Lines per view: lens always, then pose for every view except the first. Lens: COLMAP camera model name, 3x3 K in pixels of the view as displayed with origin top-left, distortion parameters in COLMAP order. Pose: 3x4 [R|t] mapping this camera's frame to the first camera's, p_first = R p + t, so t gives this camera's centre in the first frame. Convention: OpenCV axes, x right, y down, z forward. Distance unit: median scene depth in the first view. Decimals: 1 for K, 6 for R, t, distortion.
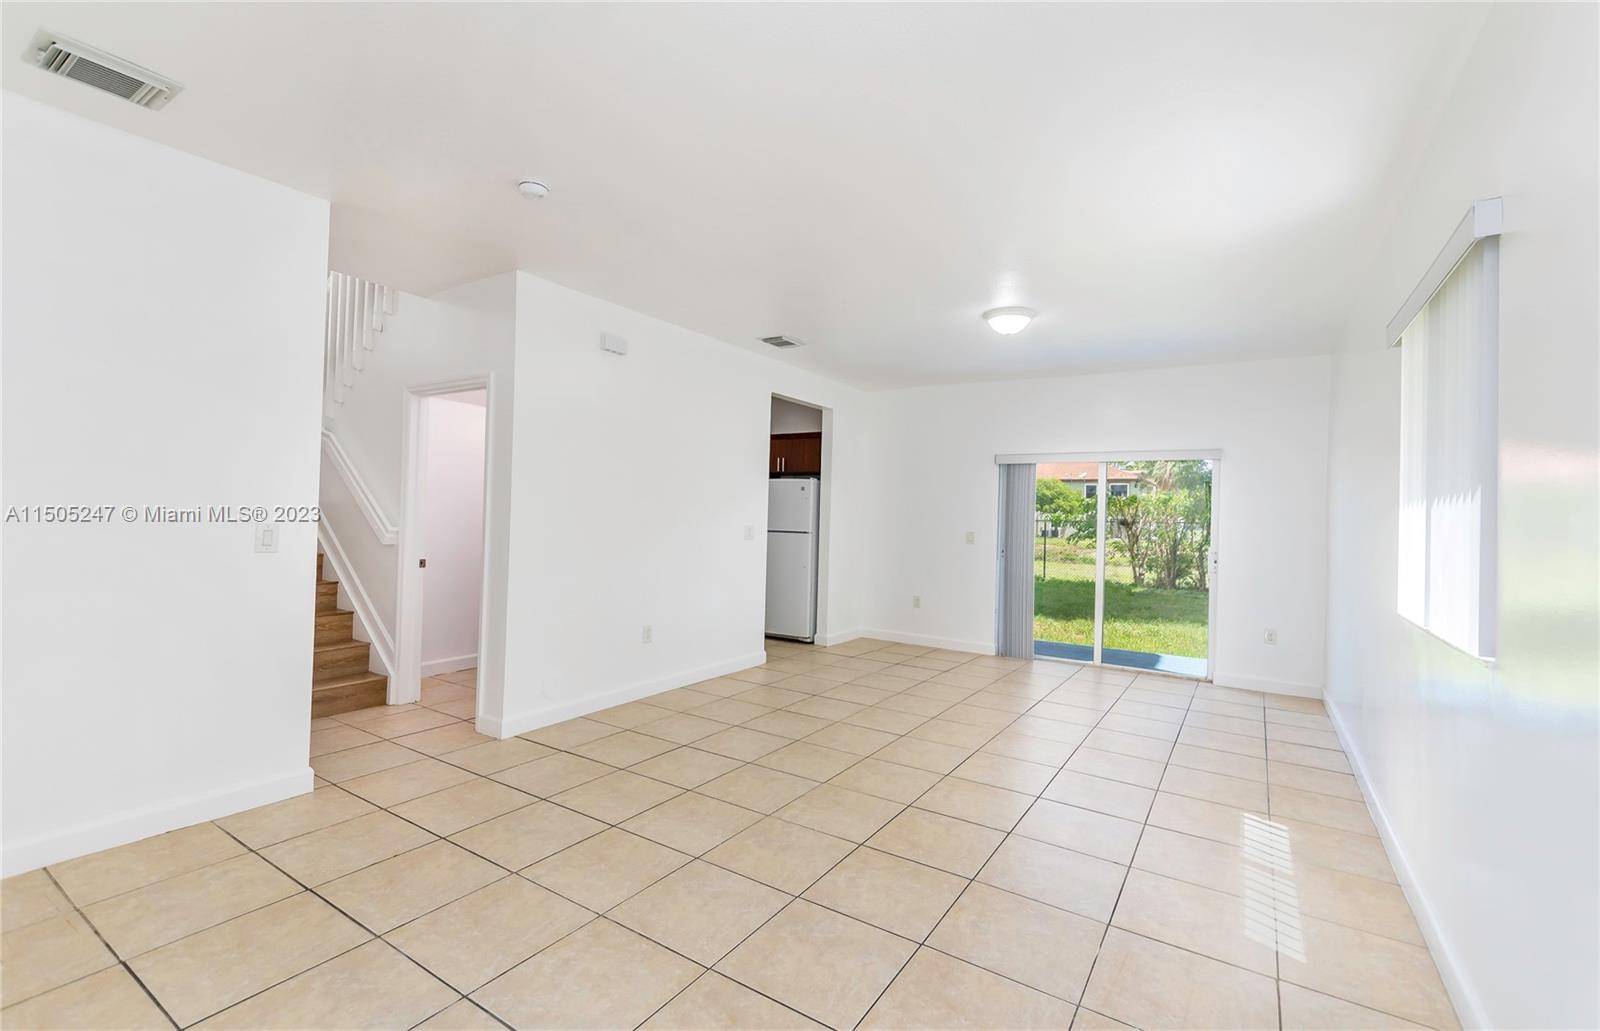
lens RADIAL K [[660.0, 0, 792.2], [0, 660.0, 516.2], [0, 0, 1]] dist [0.012441, 0.000234]
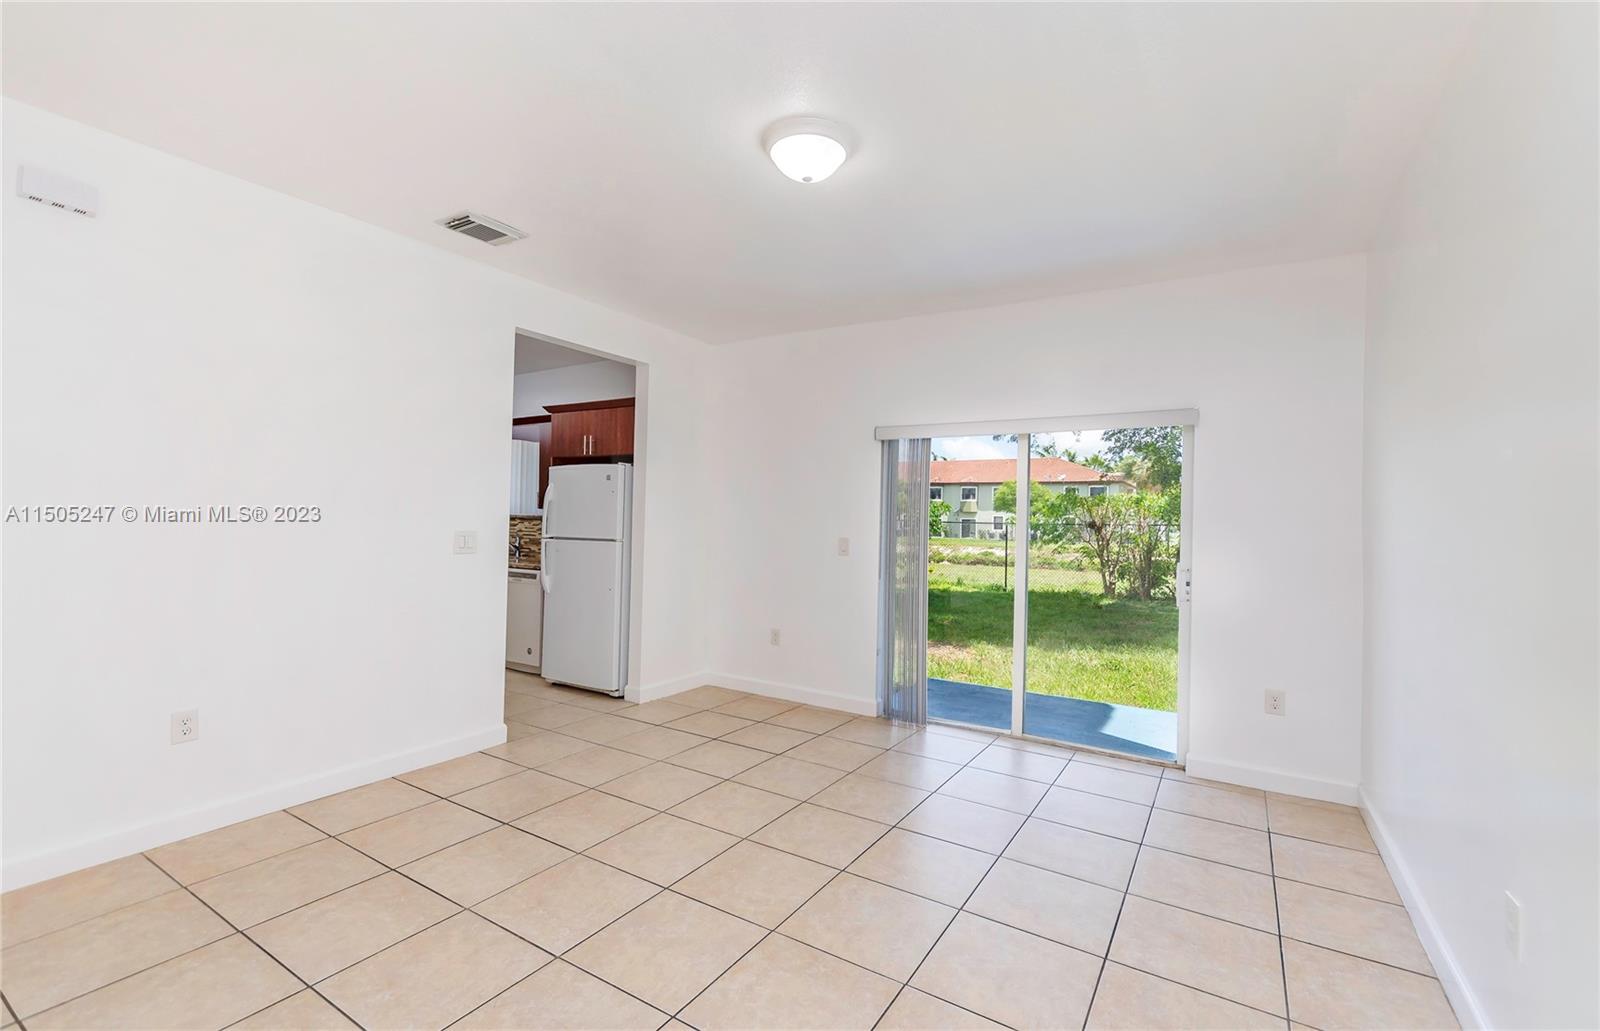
lens RADIAL K [[660.0, 0, 796.7], [0, 660.0, 507.0], [0, 0, 1]] dist [0.012441, 0.000234]
pose [[0.999659, -0.006763, 0.025240, 0.193927], [0.007342, 0.999710, -0.022938, 0.006951], [-0.025078, 0.023116, 0.999418, 0.287581]]
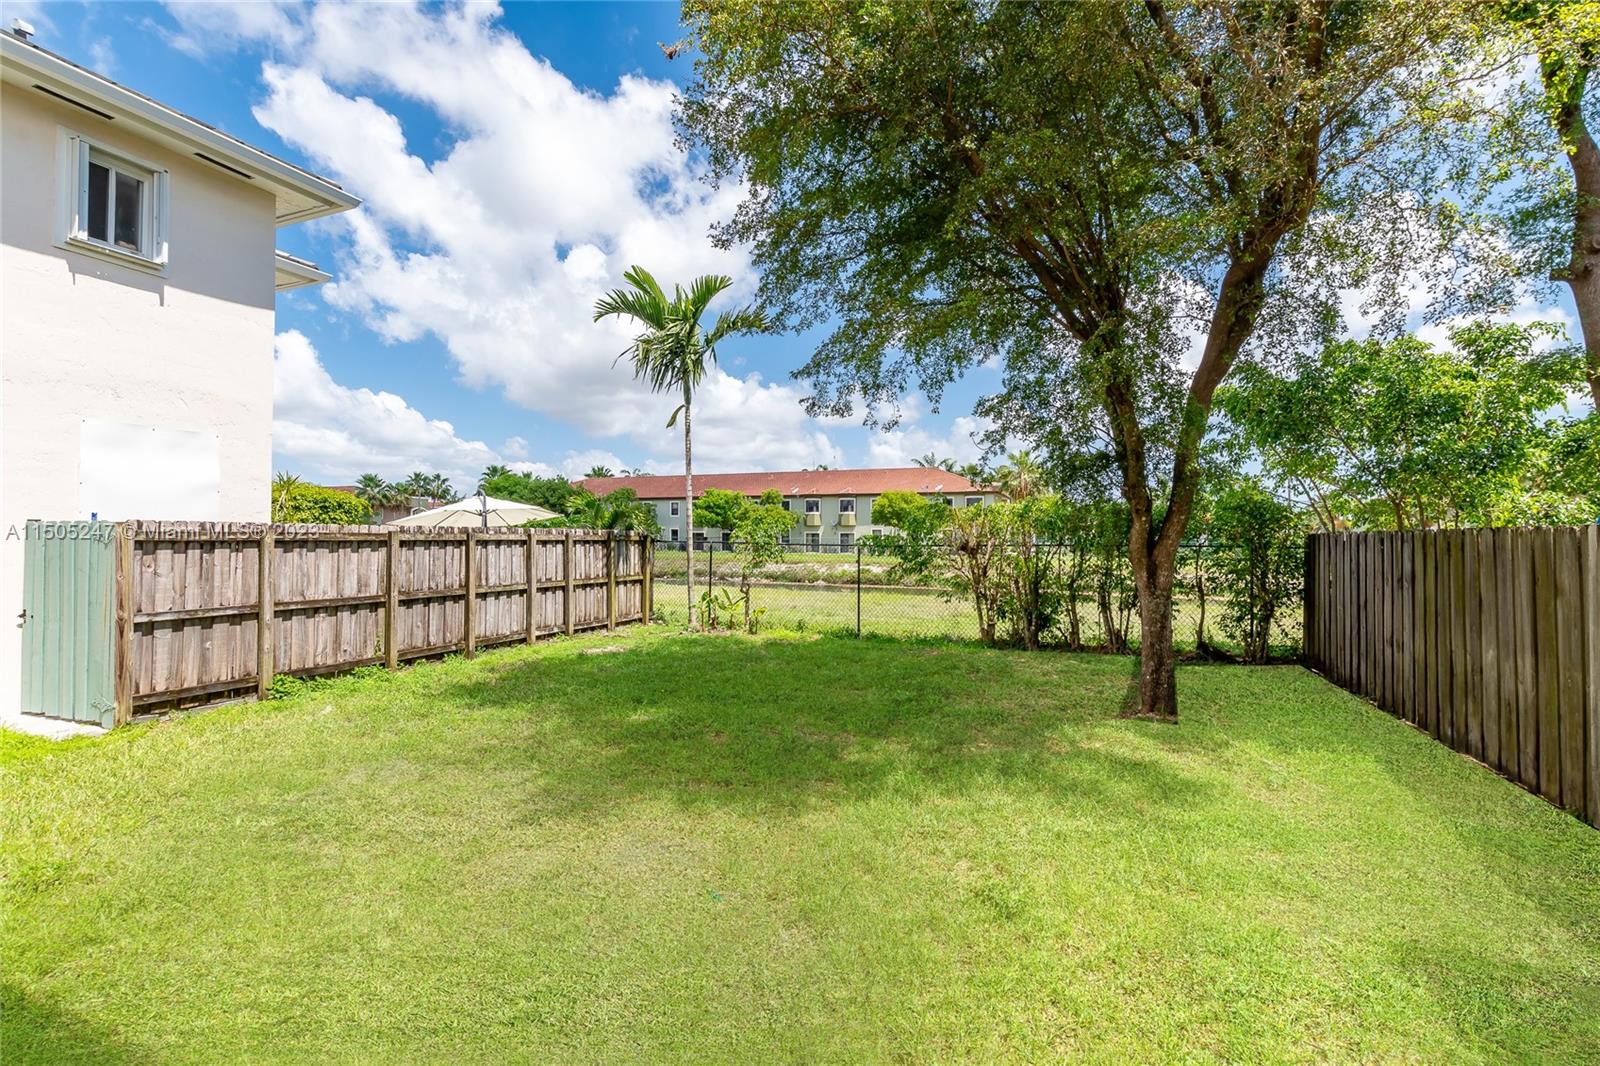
lens RADIAL K [[696.9, 0, 808.4], [0, 696.9, 532.6], [0, 0, 1]] dist [0.003886, -0.001939]
pose [[0.976465, -0.017321, 0.214979, 0.496443], [0.018351, 0.999828, -0.002793, -0.013257], [-0.214894, 0.006672, 0.976615, 0.888274]]
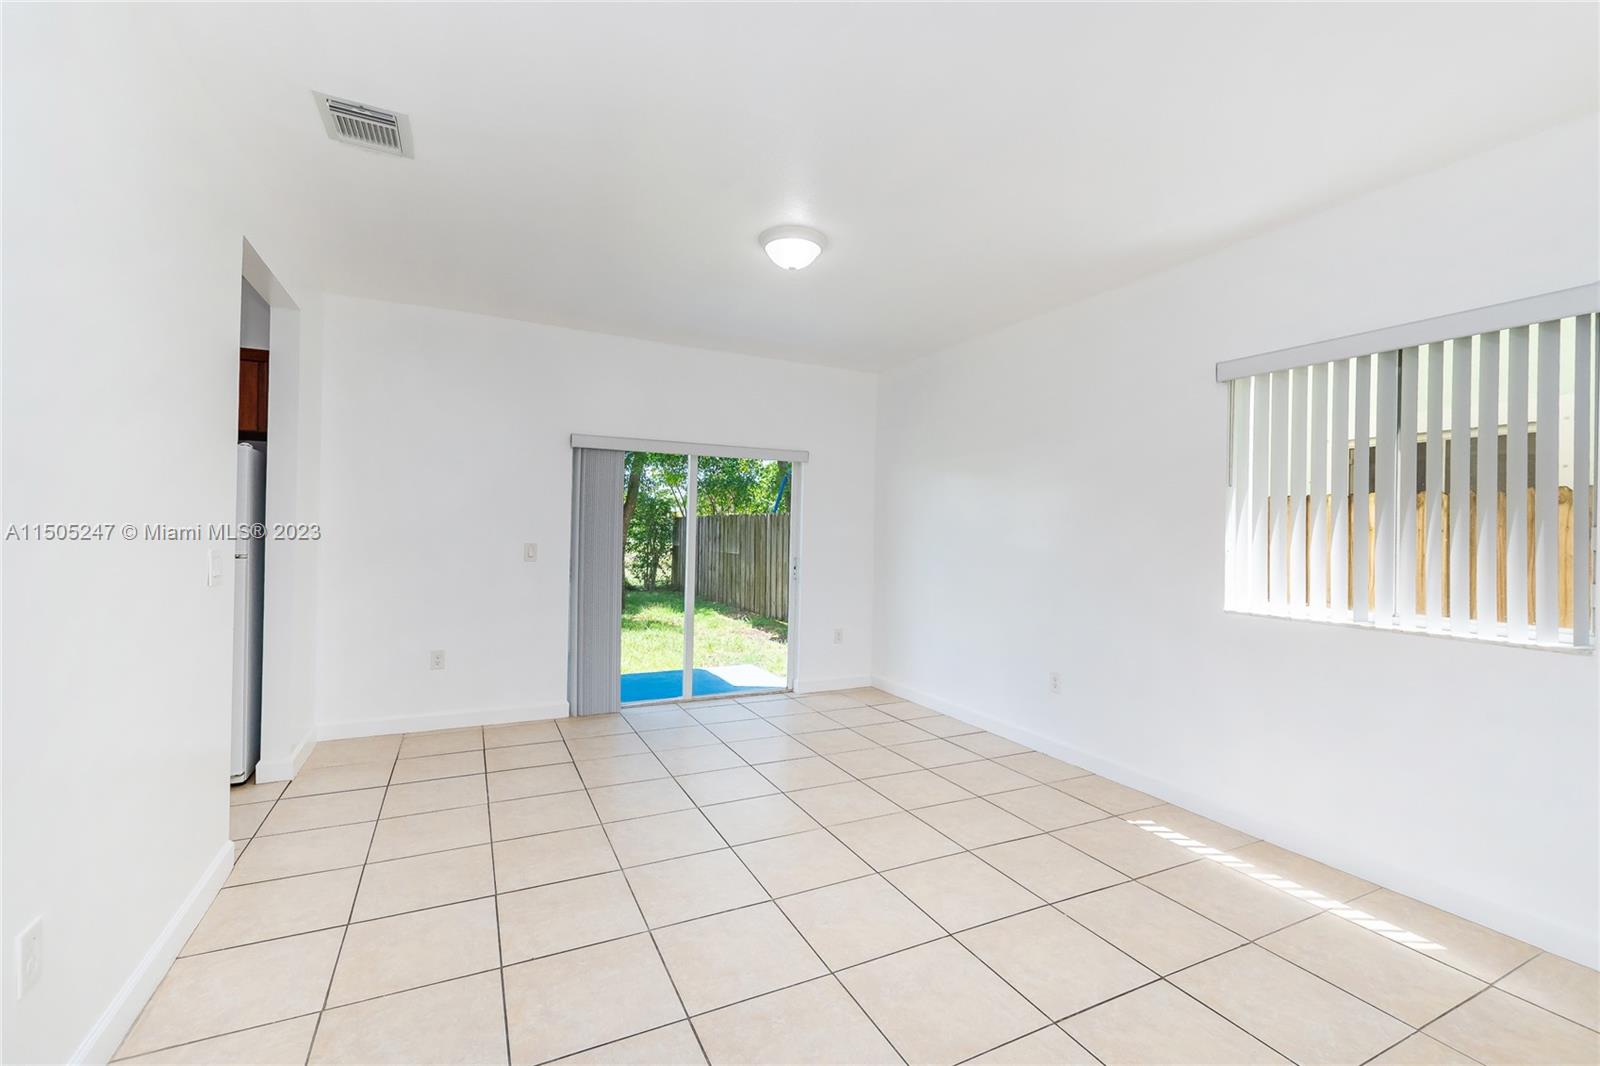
lens RADIAL K [[696.9, 0, 790.4], [0, 696.9, 522.5], [0, 0, 1]] dist [0.003886, -0.001939]
pose [[0.507279, -0.006765, 0.861755, -0.202429], [-0.004364, 0.999936, 0.010419, -0.005869], [-0.861771, -0.009046, 0.507217, 0.389758]]
